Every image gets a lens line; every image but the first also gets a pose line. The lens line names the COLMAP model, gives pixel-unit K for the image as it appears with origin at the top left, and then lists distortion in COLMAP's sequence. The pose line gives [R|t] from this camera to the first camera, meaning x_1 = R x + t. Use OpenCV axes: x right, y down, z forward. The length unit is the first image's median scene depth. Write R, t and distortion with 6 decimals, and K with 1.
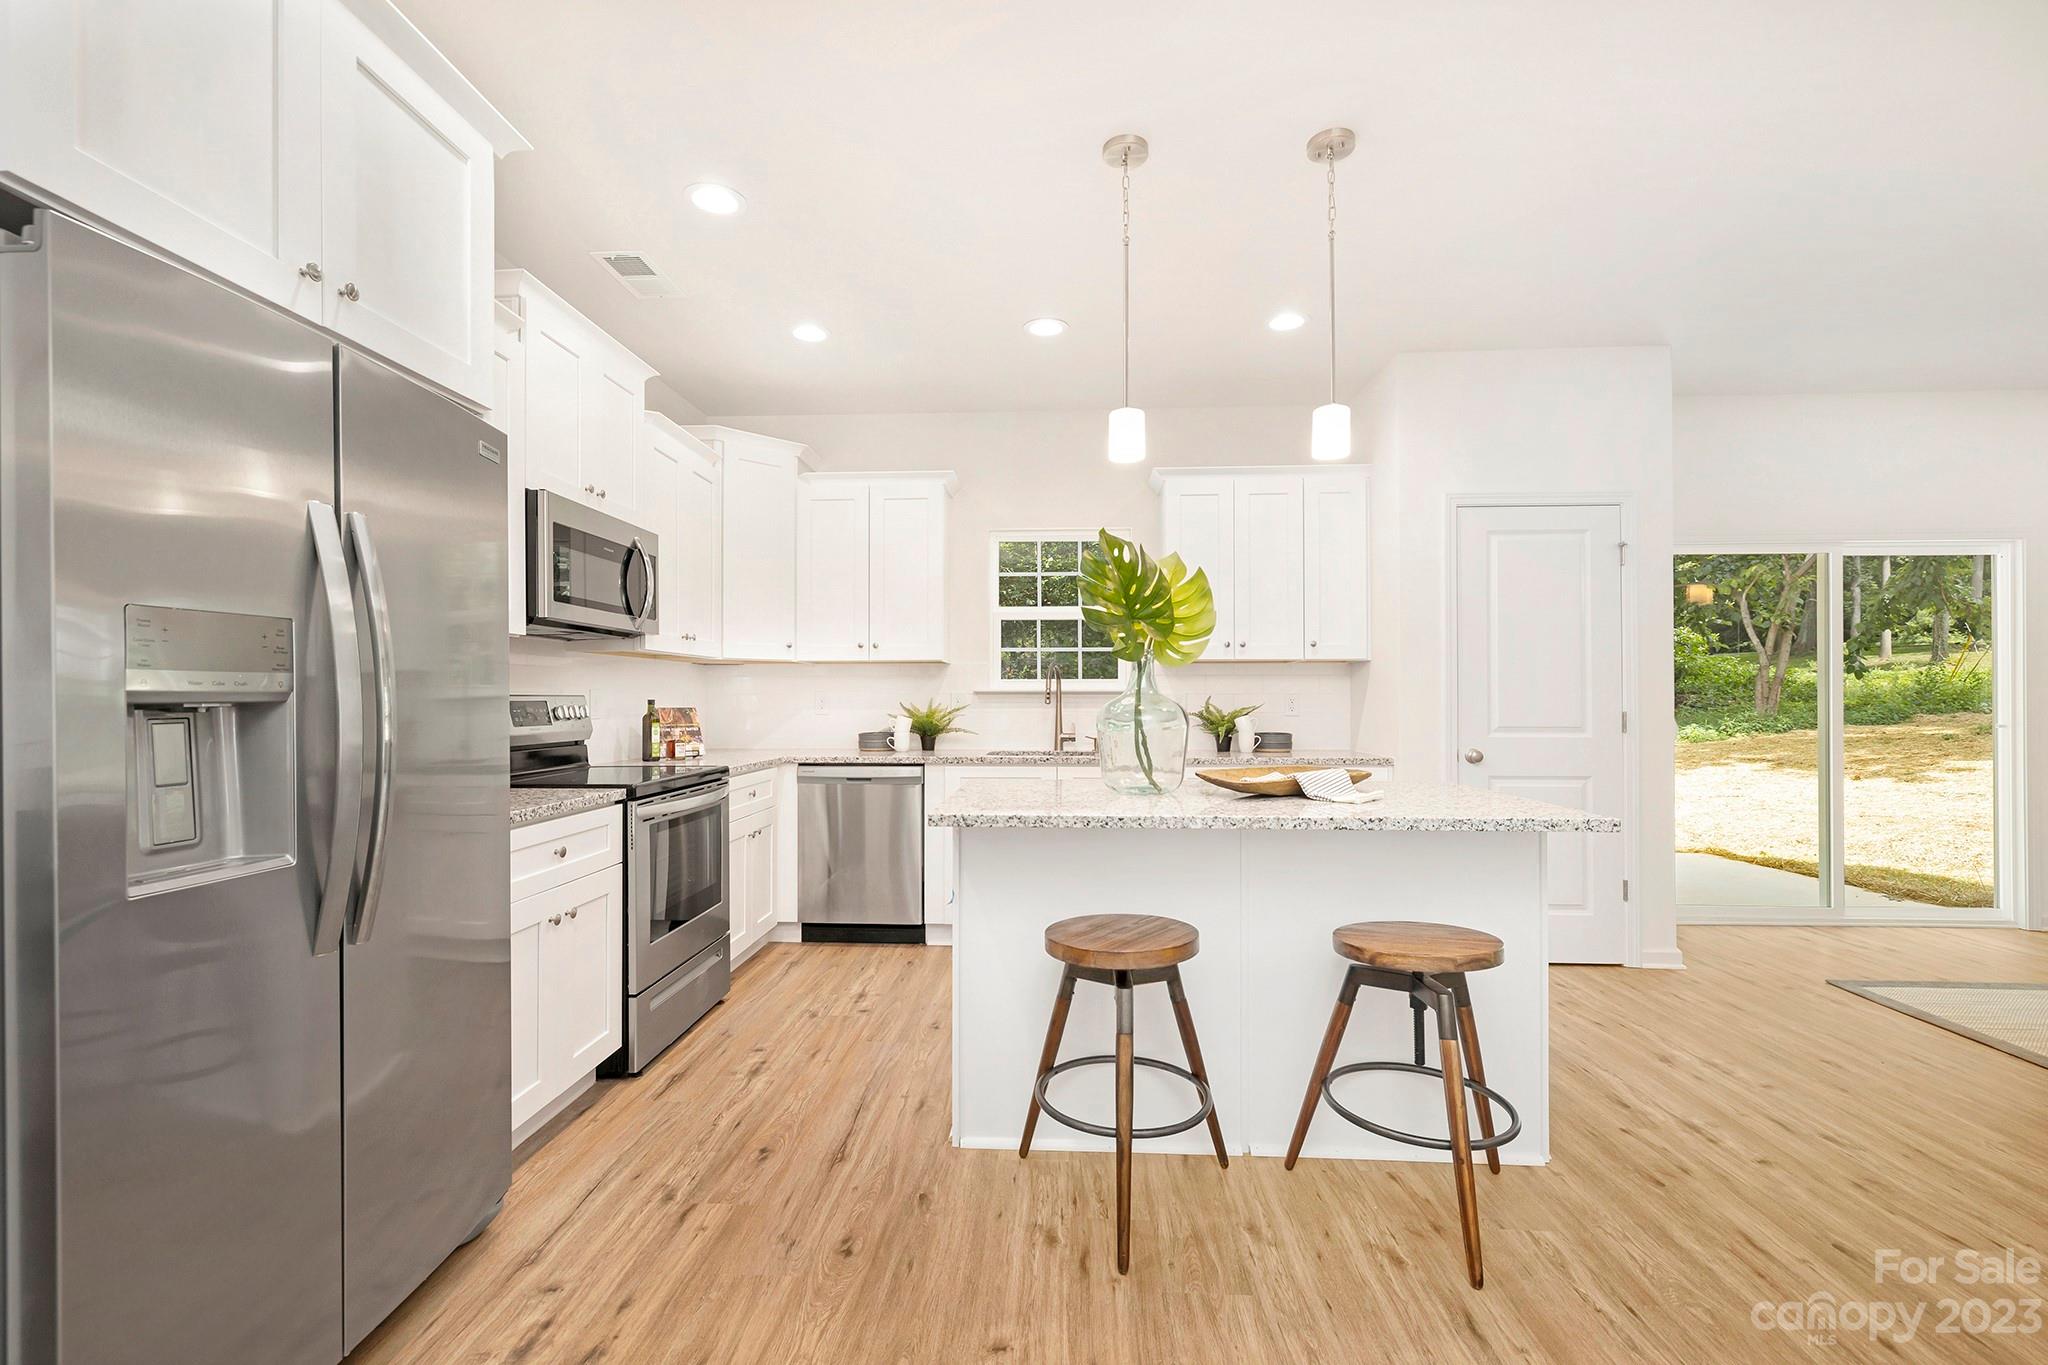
lens RADIAL K [[867.8, 0, 1022.7], [0, 867.8, 693.7], [0, 0, 1]] dist [0.000061, -0.000108]
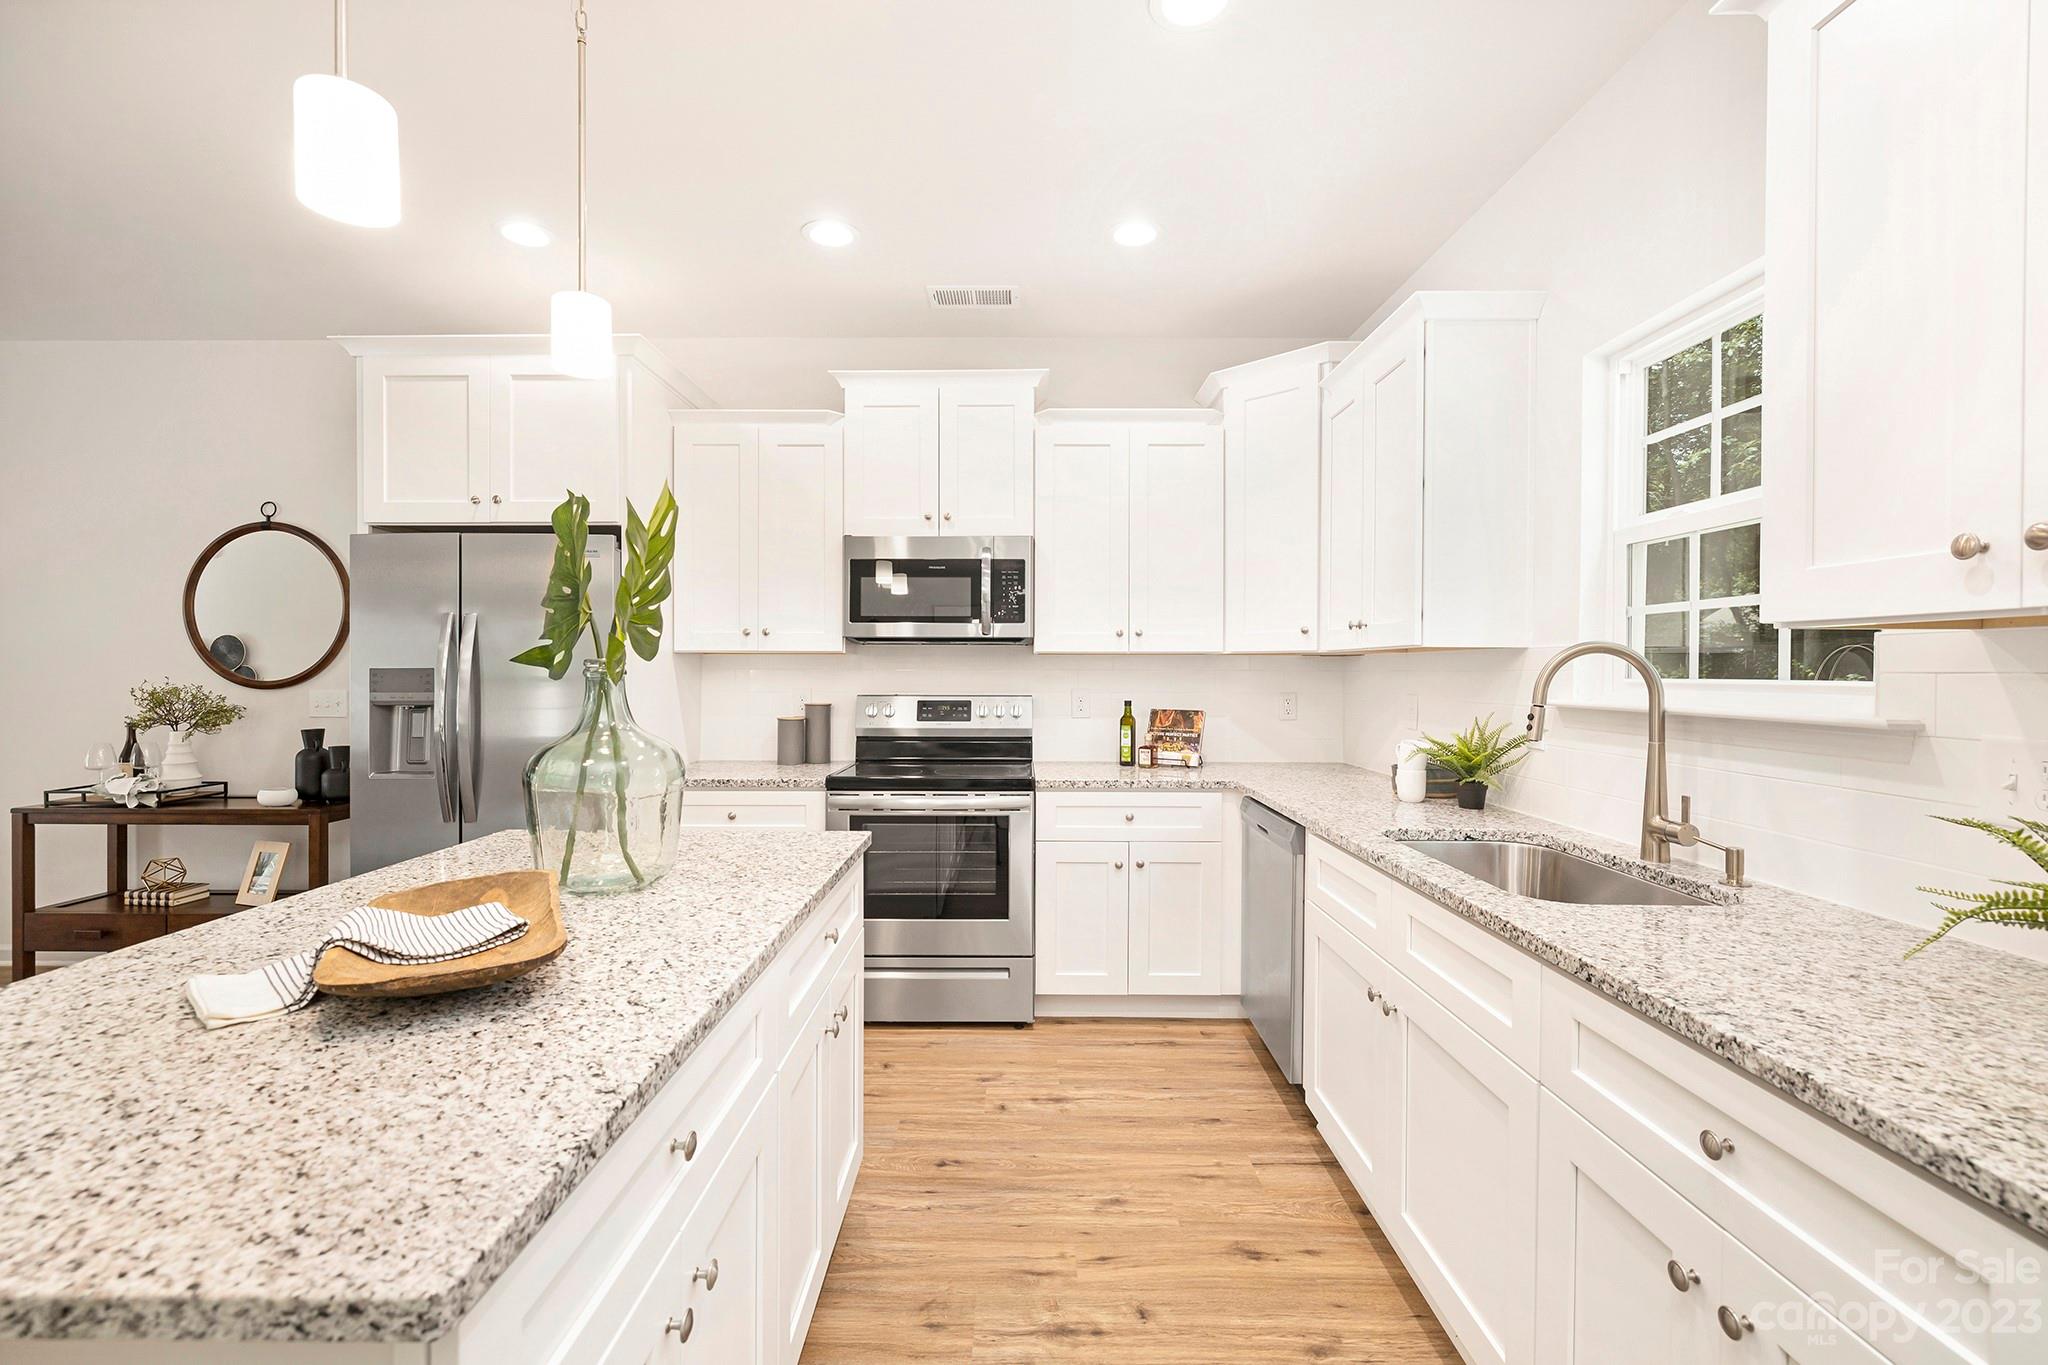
lens RADIAL K [[870.0, 0, 1024.0], [0, 870.0, 682.5], [0, 0, 1]] dist [0.002779, 0.000231]
pose [[0.049340, 0.015472, -0.998662, 0.496522], [0.002730, 0.999874, 0.015626, -0.026924], [0.998778, -0.003497, 0.049291, 0.813008]]
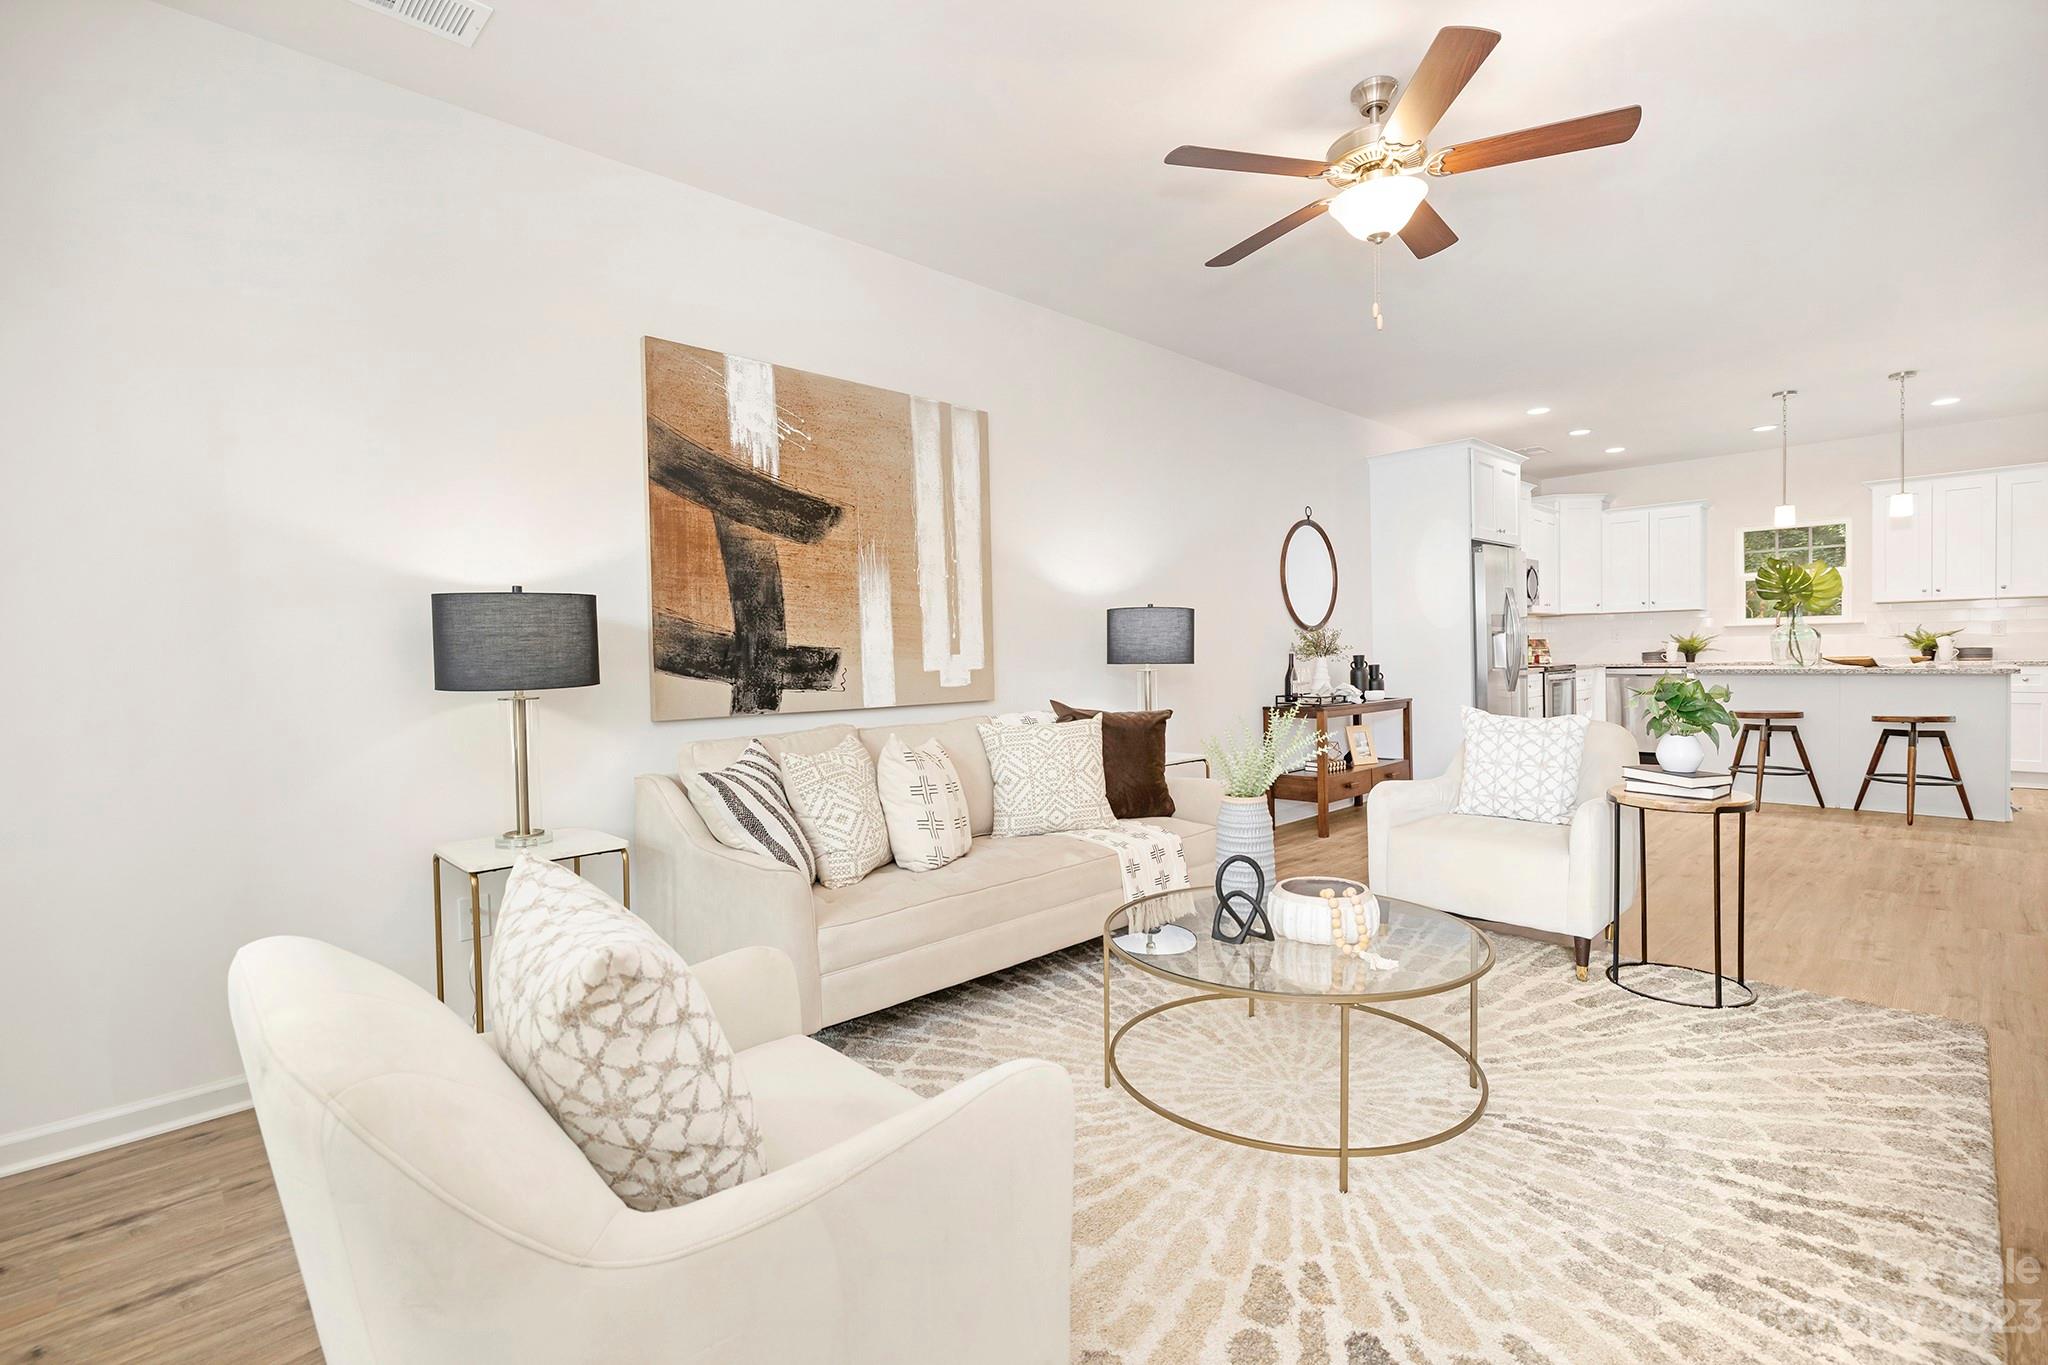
lens RADIAL K [[938.0, 0, 1021.7], [0, 938.0, 670.1], [0, 0, 1]] dist [-0.001604, -0.000729]
pose [[0.736946, -0.002671, -0.675947, 0.195053], [0.024654, 0.999433, 0.022929, 0.008875], [0.675502, -0.033562, 0.736594, -1.446223]]
